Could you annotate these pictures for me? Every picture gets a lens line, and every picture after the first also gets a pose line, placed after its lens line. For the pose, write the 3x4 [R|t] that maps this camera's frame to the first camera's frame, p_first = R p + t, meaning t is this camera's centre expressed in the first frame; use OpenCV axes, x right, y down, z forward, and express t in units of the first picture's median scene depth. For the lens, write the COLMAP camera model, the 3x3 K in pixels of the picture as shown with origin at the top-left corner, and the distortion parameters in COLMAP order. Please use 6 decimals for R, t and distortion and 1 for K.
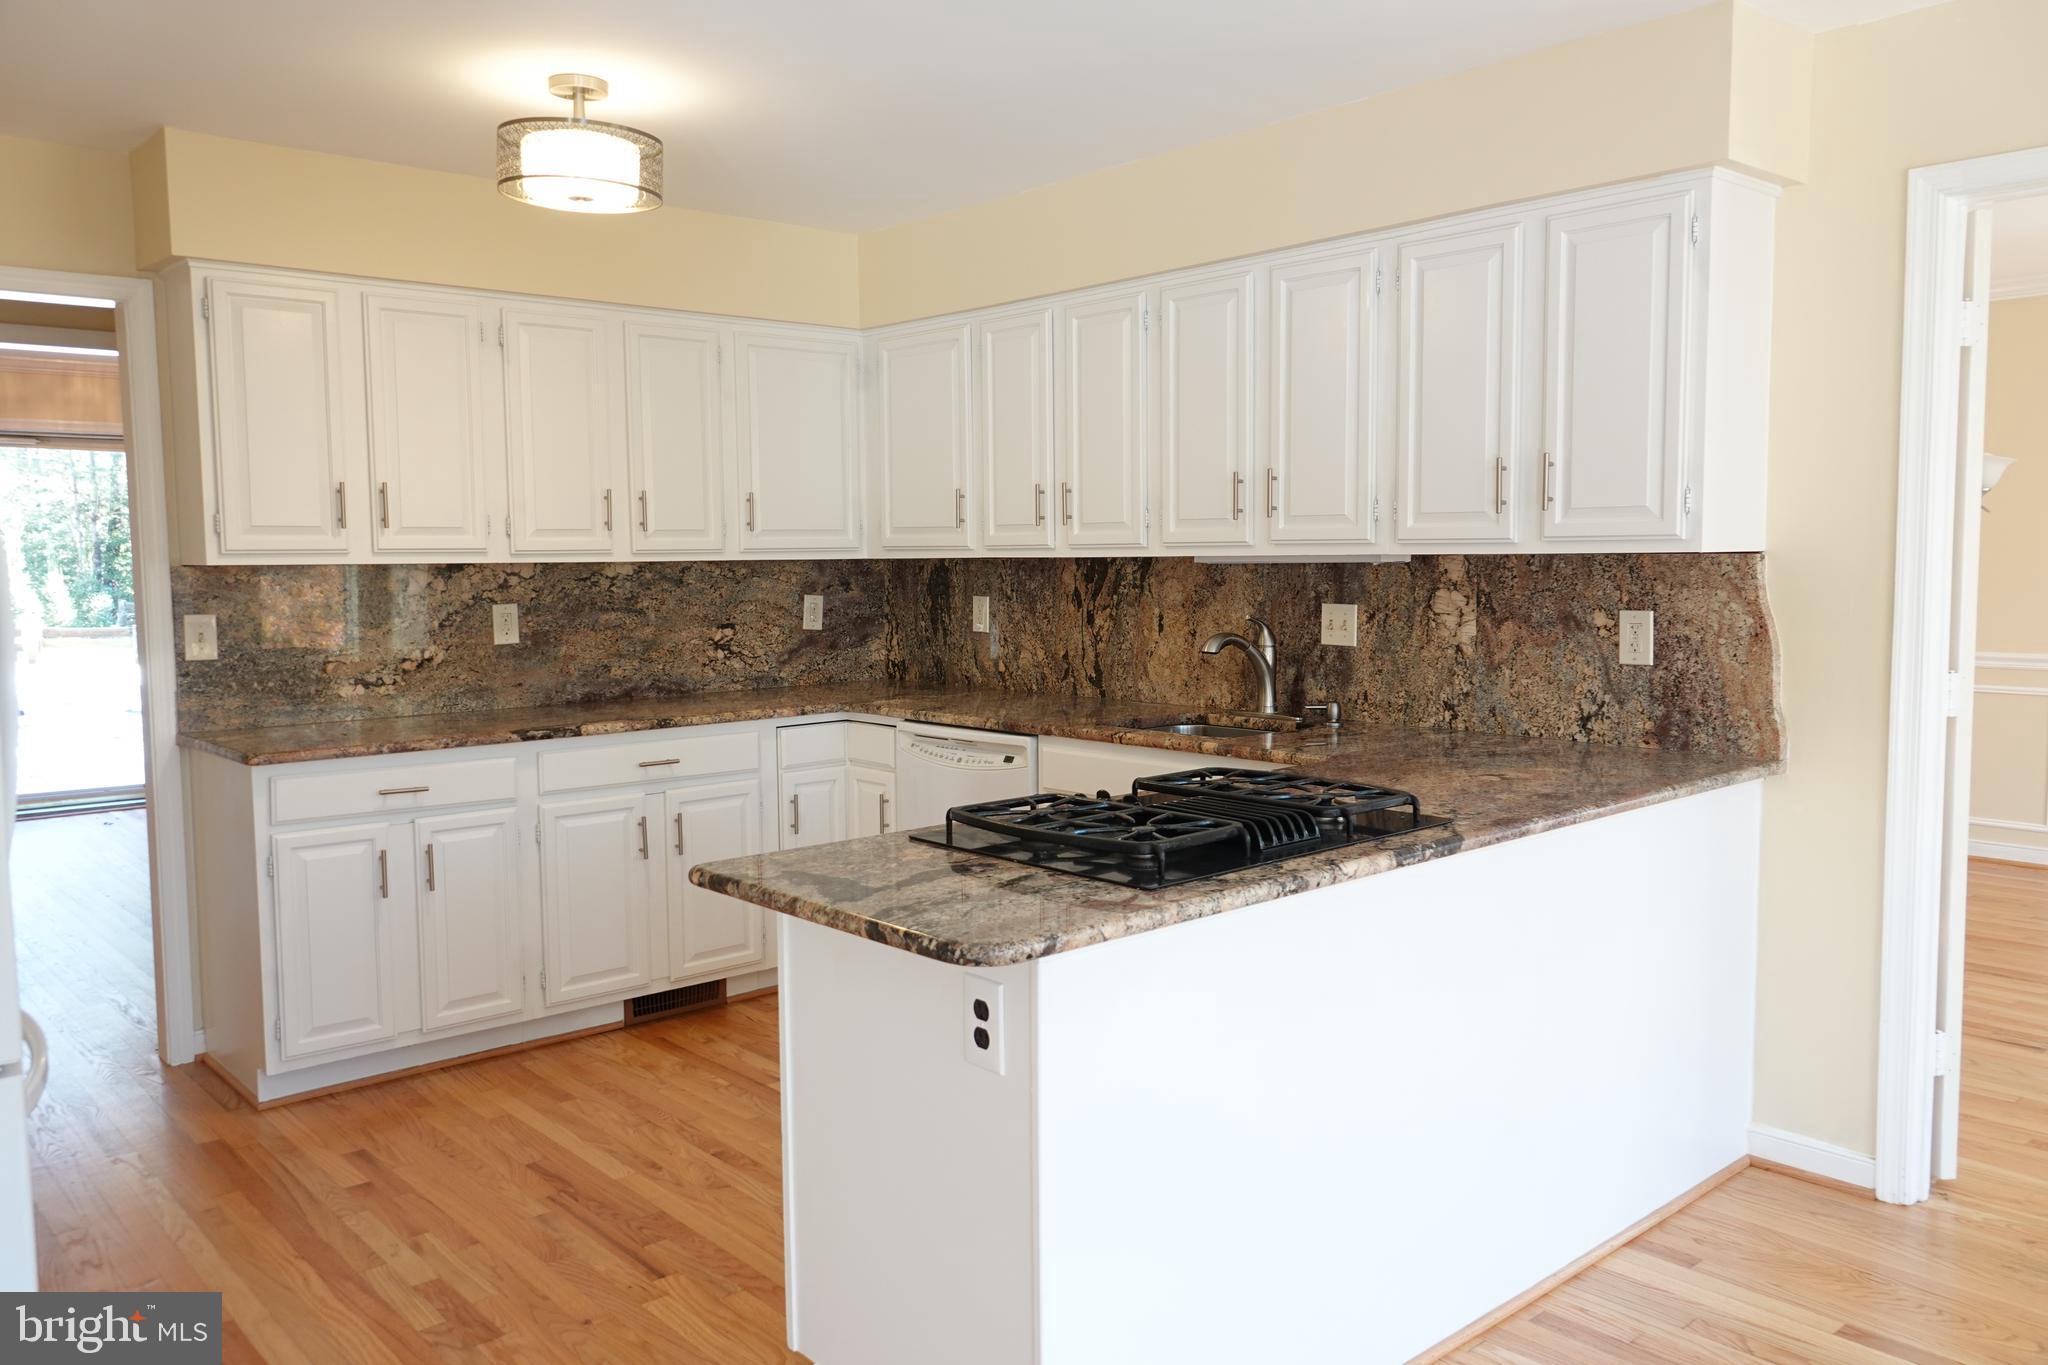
lens RADIAL K [[1533.6, 0, 1024.0], [0, 1533.6, 682.5], [0, 0, 1]] dist [-0.011973, -0.003939]
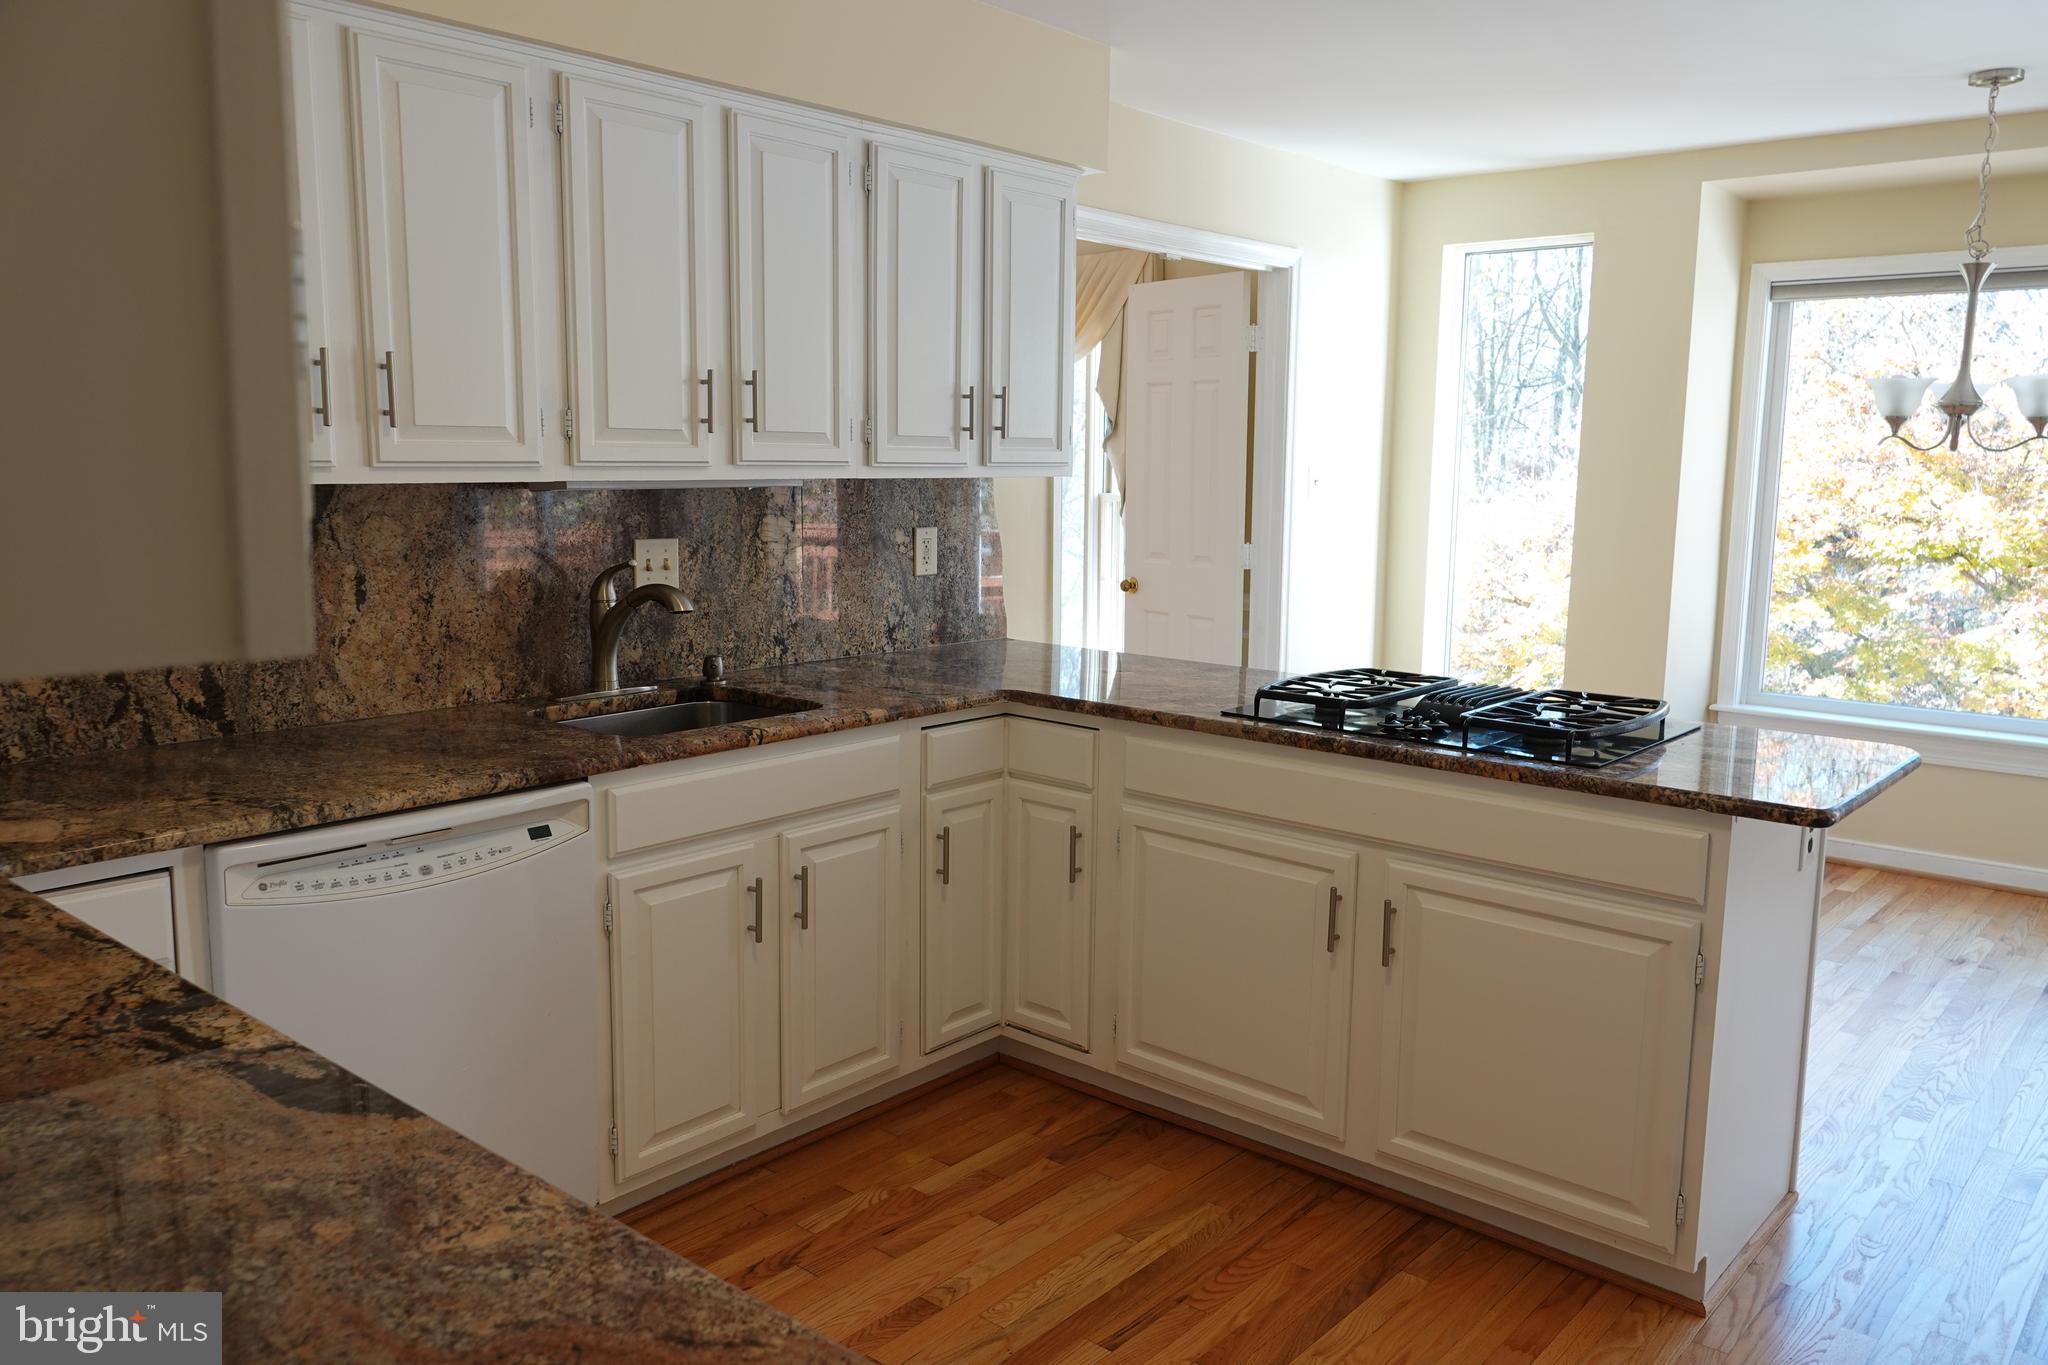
lens RADIAL K [[1533.6, 0, 1024.0], [0, 1533.6, 682.5], [0, 0, 1]] dist [-0.011973, -0.003939]
pose [[-0.141078, -0.138095, 0.980320, -0.599833], [0.073691, 0.986012, 0.149501, -0.079796], [-0.987252, 0.093332, -0.128928, 0.884375]]
